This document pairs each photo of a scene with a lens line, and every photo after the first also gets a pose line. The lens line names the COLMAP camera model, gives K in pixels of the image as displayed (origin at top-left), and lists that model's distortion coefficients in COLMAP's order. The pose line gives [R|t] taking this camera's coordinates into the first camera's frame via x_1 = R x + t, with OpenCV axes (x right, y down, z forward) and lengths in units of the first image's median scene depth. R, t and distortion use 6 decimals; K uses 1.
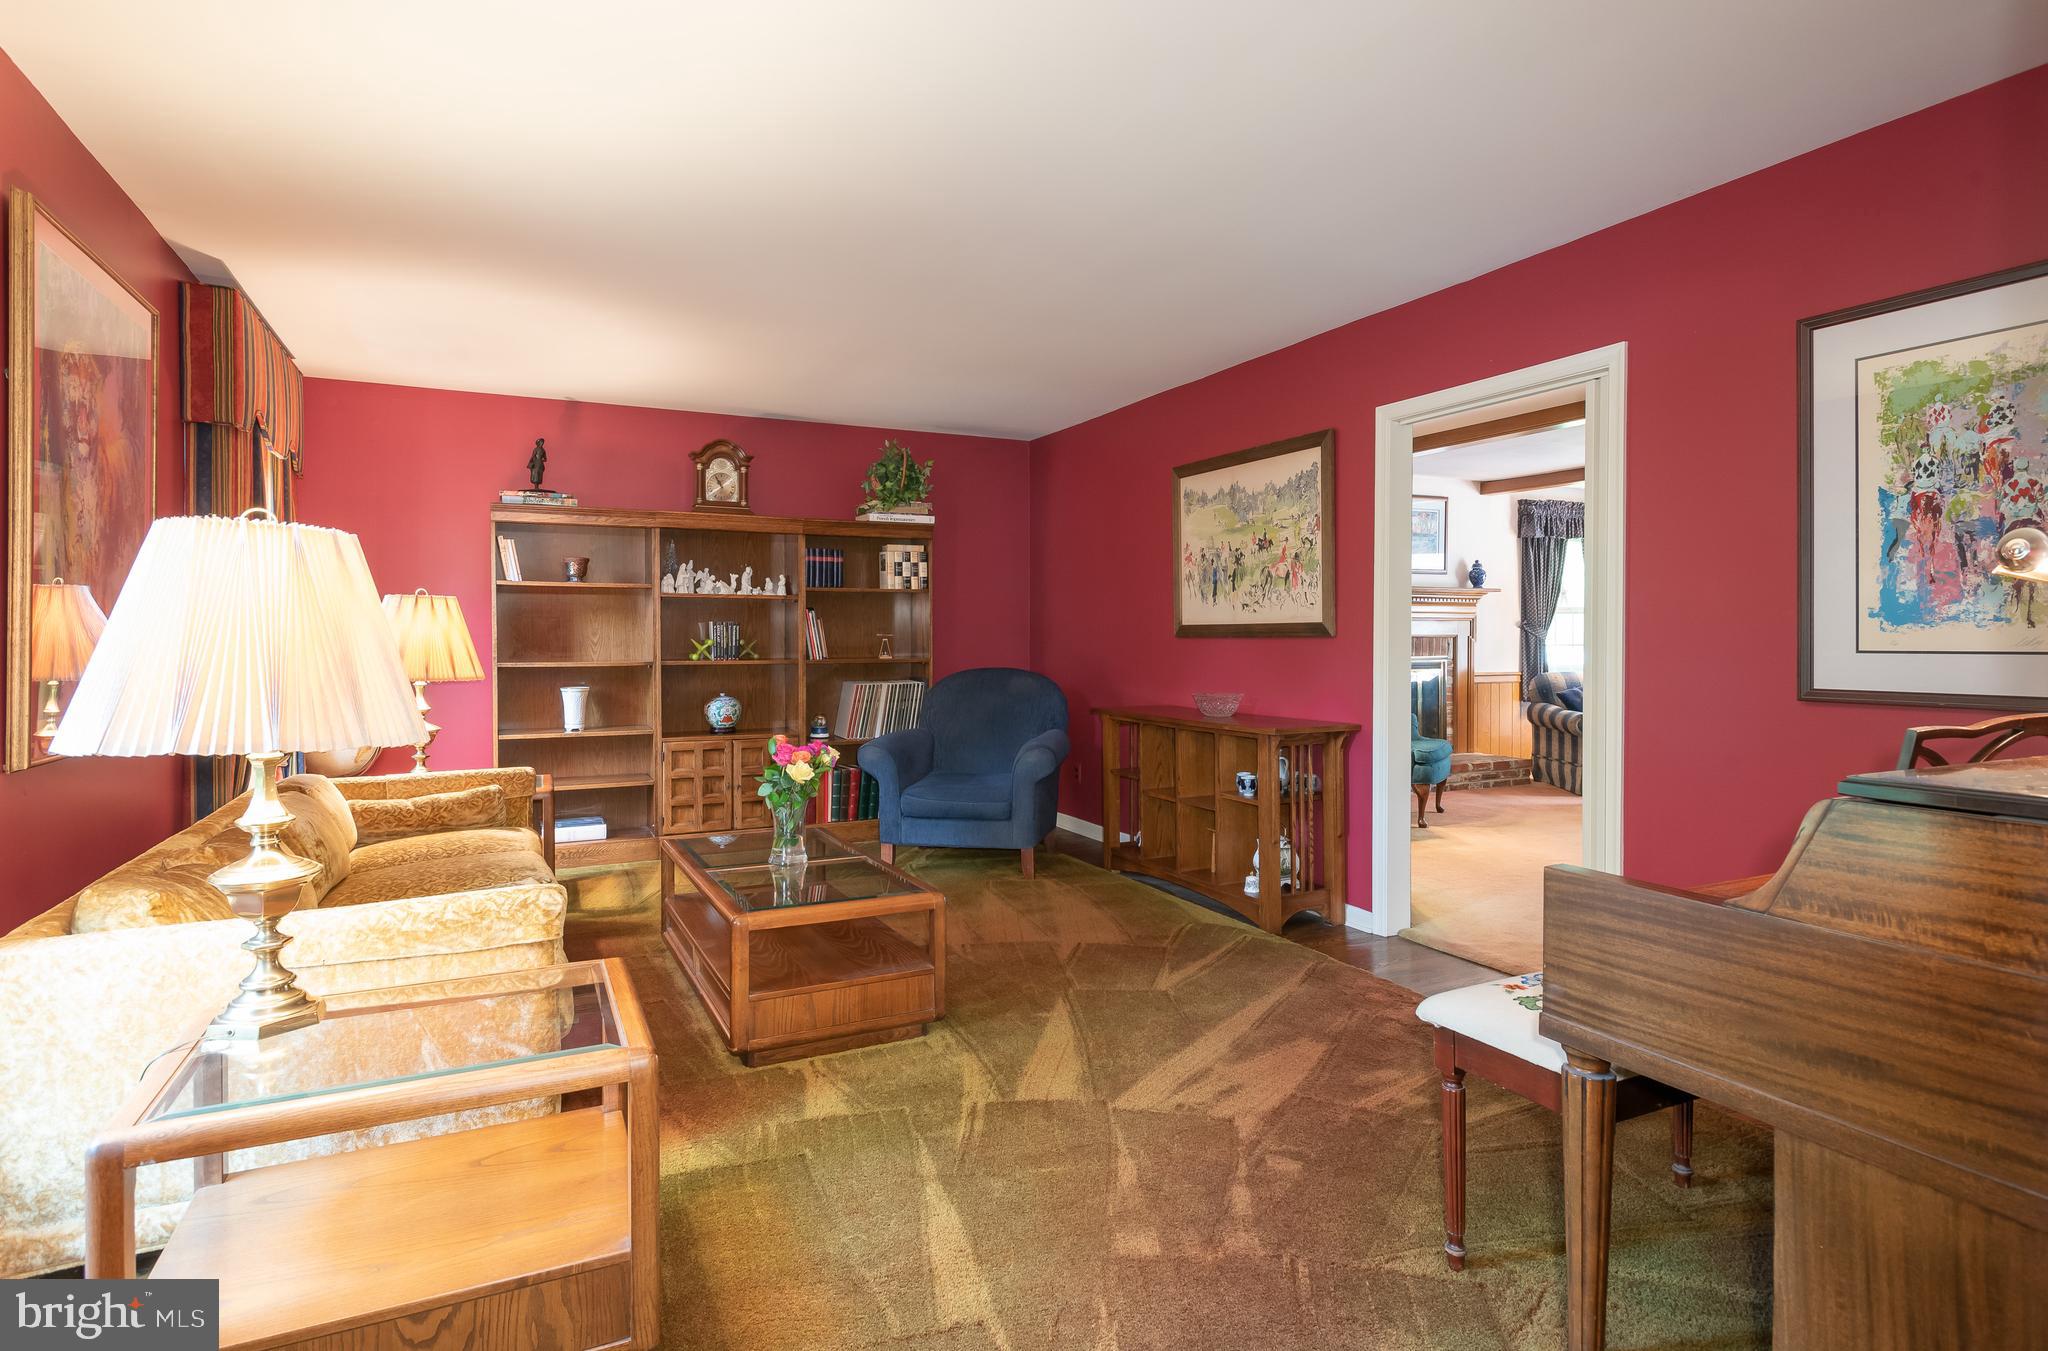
lens RADIAL K [[1083.0, 0, 1026.0], [0, 1083.0, 634.2], [0, 0, 1]] dist [0.029687, -0.000699]
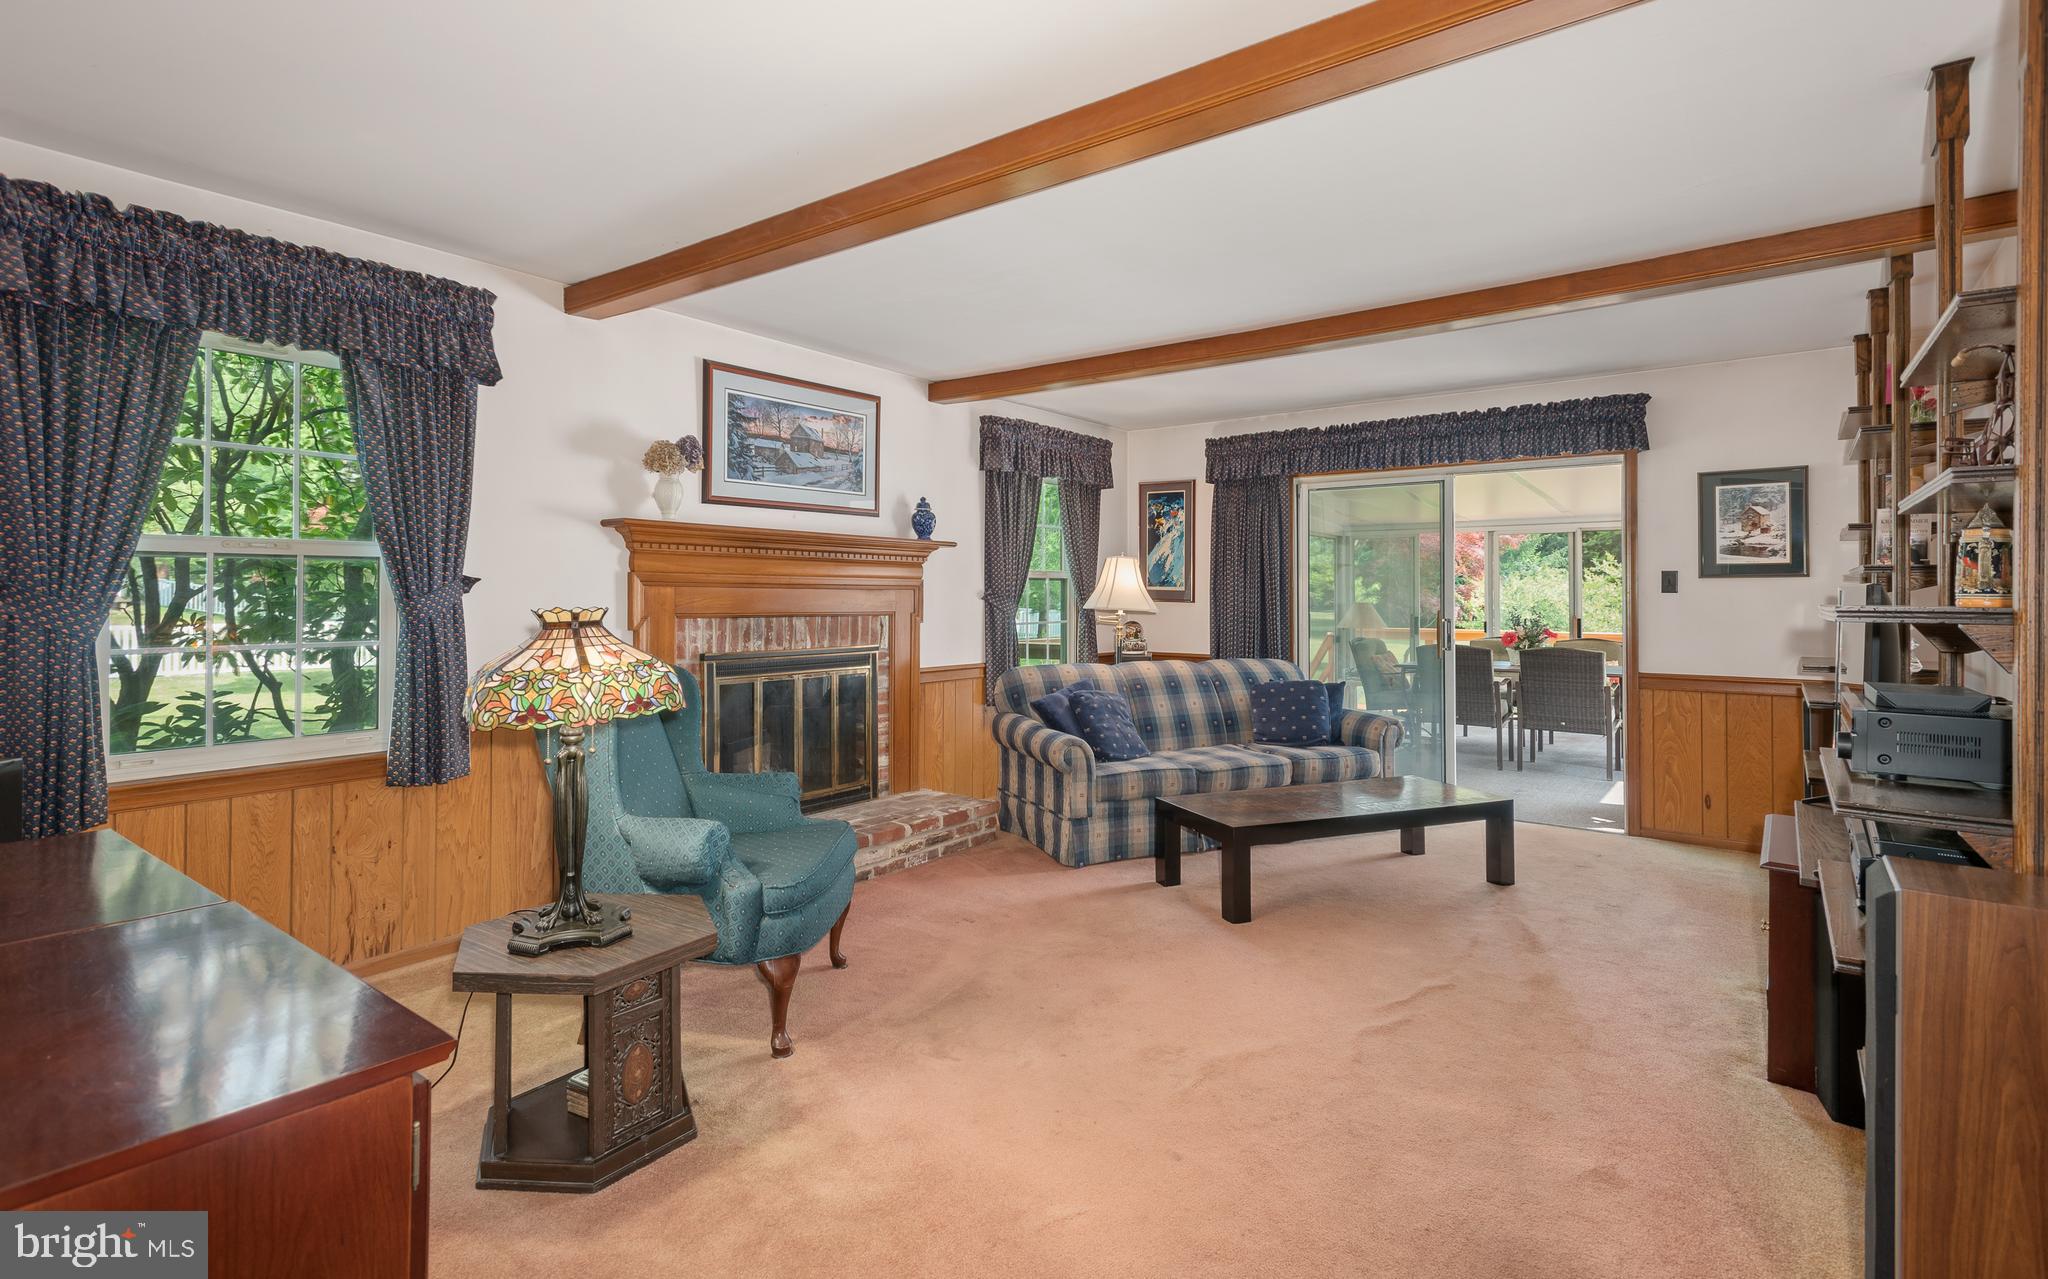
lens RADIAL K [[986.6, 0, 1024.8], [0, 986.6, 600.3], [0, 0, 1]] dist [0.000090, 0.000008]
pose [[0.893391, 0.001451, 0.449278, 0.205934], [-0.001090, 0.999999, -0.001063, -0.005690], [-0.449279, 0.000460, 0.893391, 0.450789]]
